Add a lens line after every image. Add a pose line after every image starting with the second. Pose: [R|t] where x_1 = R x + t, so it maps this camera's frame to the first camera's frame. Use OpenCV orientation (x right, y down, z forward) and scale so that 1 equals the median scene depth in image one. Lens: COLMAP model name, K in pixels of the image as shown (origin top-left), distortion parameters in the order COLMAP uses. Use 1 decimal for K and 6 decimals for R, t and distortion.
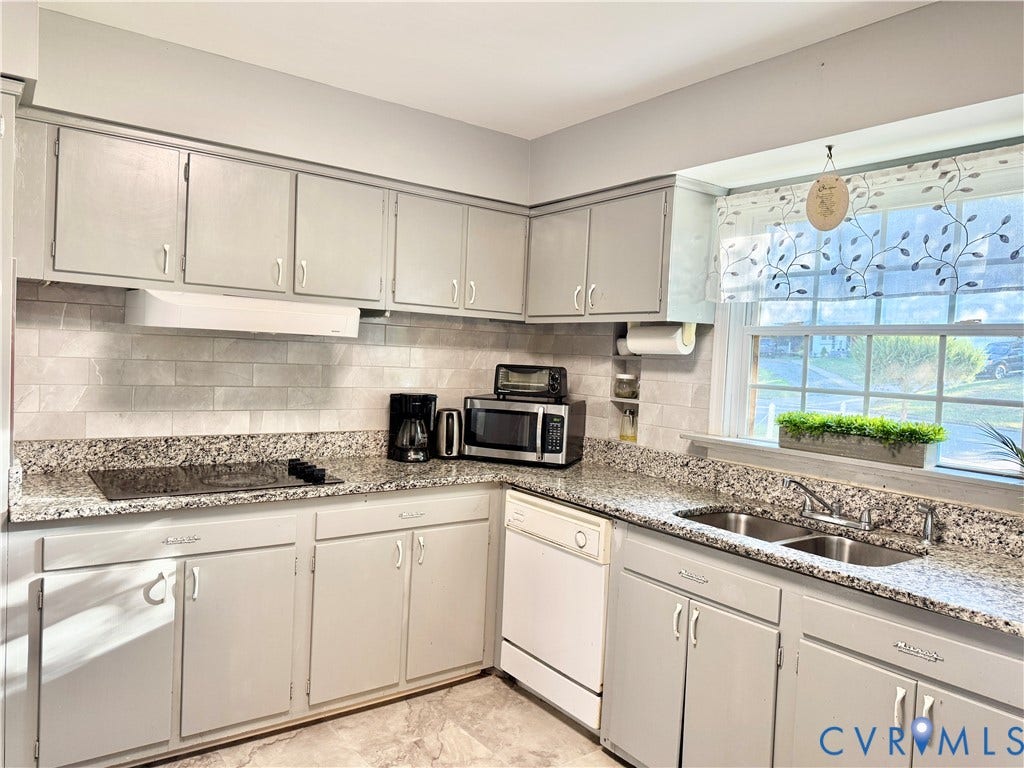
lens RADIAL K [[727.2, 0, 506.1], [0, 727.2, 382.6], [0, 0, 1]] dist [0.055890, -0.071612]
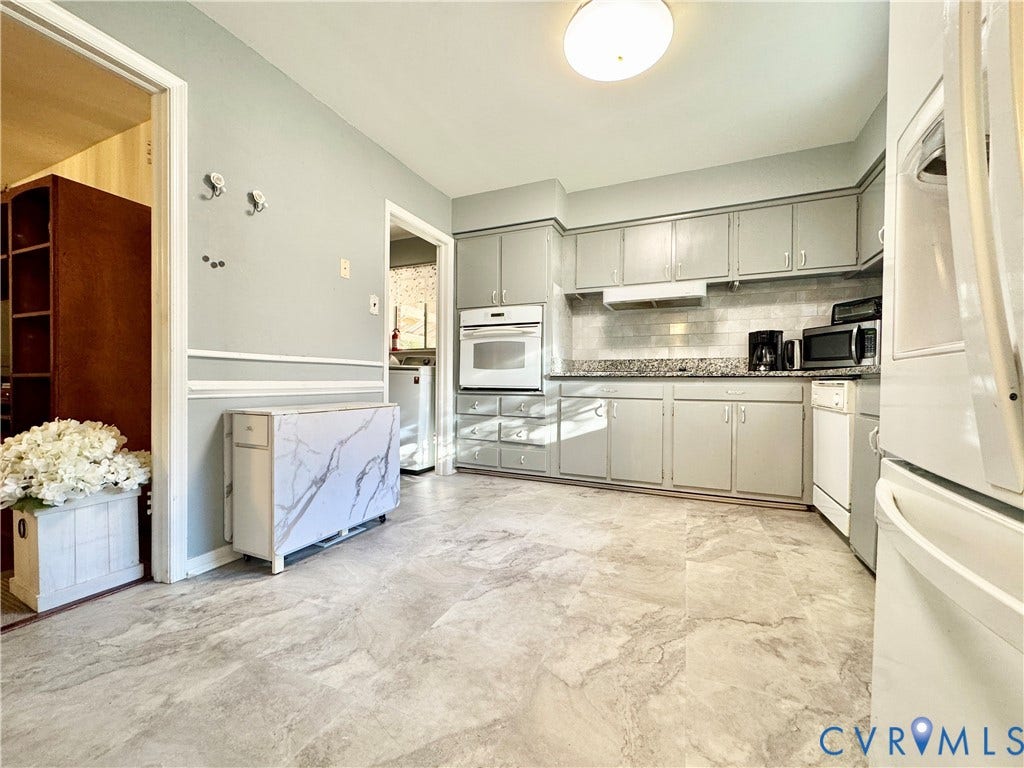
lens RADIAL K [[409.8, 0, 512.3], [0, 409.8, 385.4], [0, 0, 1]] dist [-0.001887, -0.001693]
pose [[0.508664, -0.031705, -0.860381, 0.445508], [-0.017323, 0.998743, -0.047045, 0.228124], [0.860791, 0.038834, 0.507475, 0.068883]]
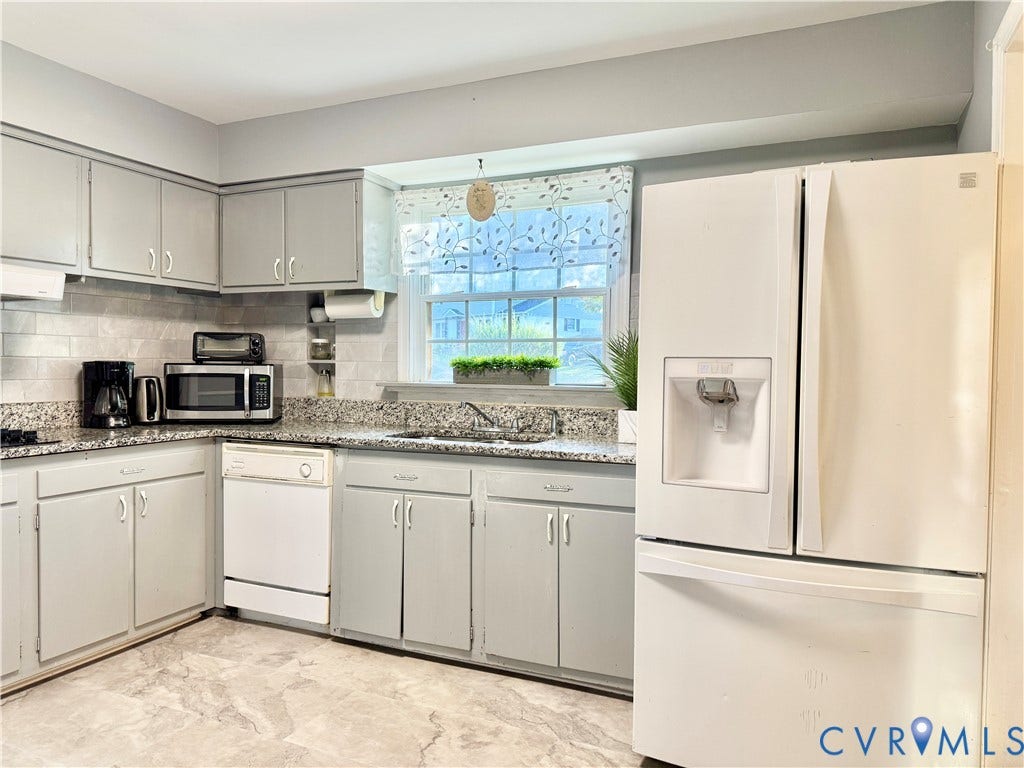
lens RADIAL K [[727.2, 0, 514.3], [0, 727.2, 394.0], [0, 0, 1]] dist [0.055890, -0.071612]
pose [[0.869576, -0.054014, 0.490836, -0.171701], [0.046956, 0.998540, 0.026697, 0.072355], [-0.491561, -0.000168, 0.870843, -0.196001]]
